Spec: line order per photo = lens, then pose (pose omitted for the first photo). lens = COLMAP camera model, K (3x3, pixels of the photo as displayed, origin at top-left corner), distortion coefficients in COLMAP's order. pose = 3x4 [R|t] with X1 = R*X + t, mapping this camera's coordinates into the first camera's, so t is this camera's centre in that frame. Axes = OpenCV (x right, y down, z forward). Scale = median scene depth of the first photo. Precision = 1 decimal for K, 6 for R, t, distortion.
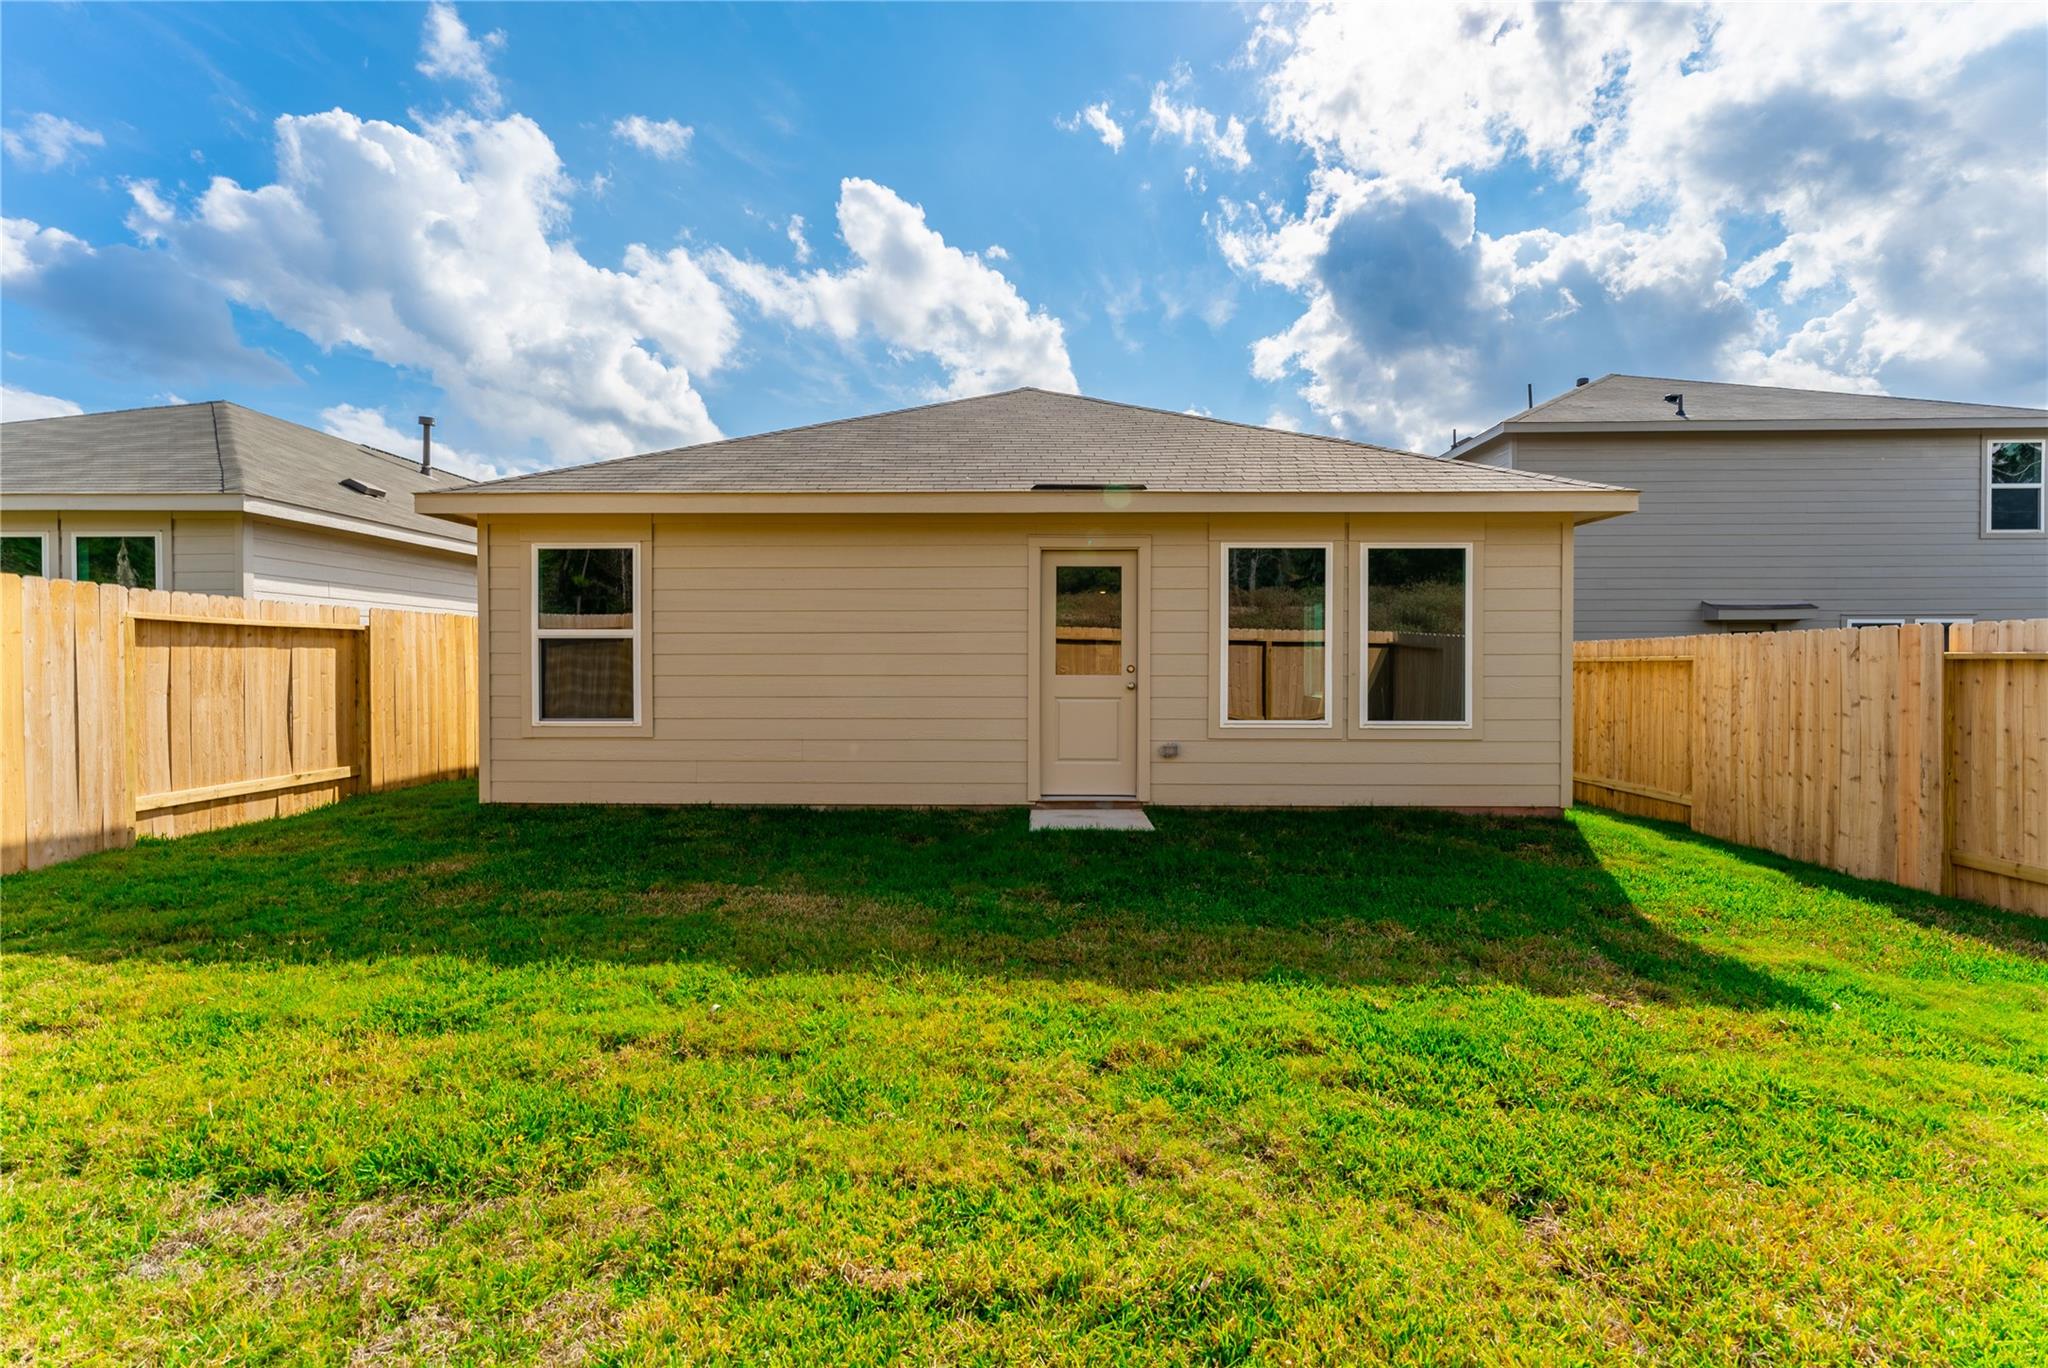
lens RADIAL K [[874.9, 0, 1057.1], [0, 874.9, 686.5], [0, 0, 1]] dist [-0.002229, -0.000431]
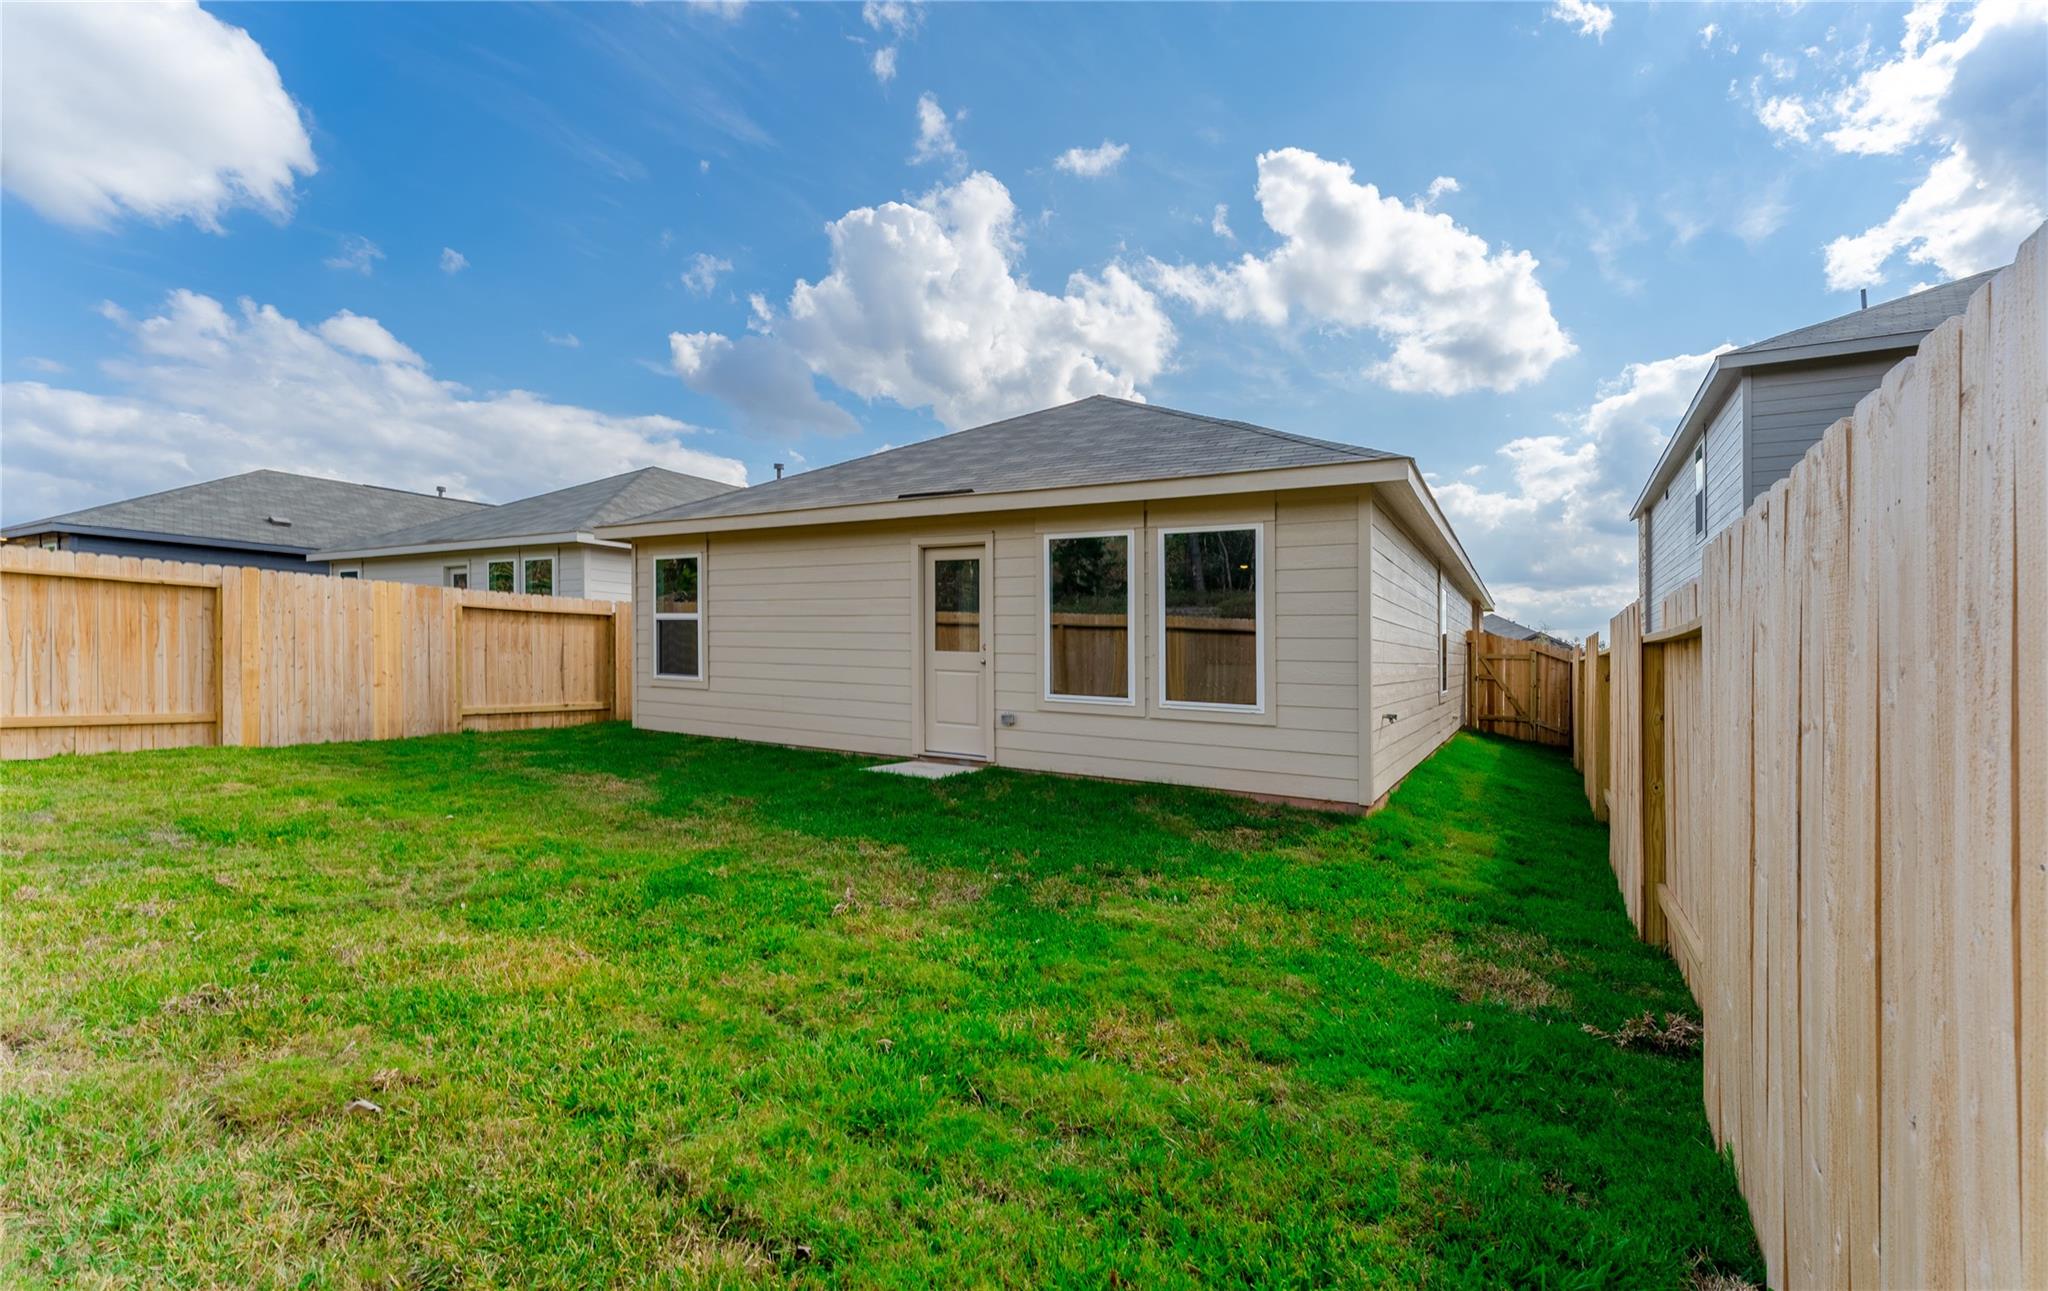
lens RADIAL K [[851.4, 0, 1025.8], [0, 851.4, 735.8], [0, 0, 1]] dist [-0.002601, -0.000669]
pose [[0.871075, 0.069496, -0.486209, 0.634533], [-0.035551, 0.996264, 0.078709, 0.005524], [0.489862, -0.051277, 0.870291, 0.028126]]
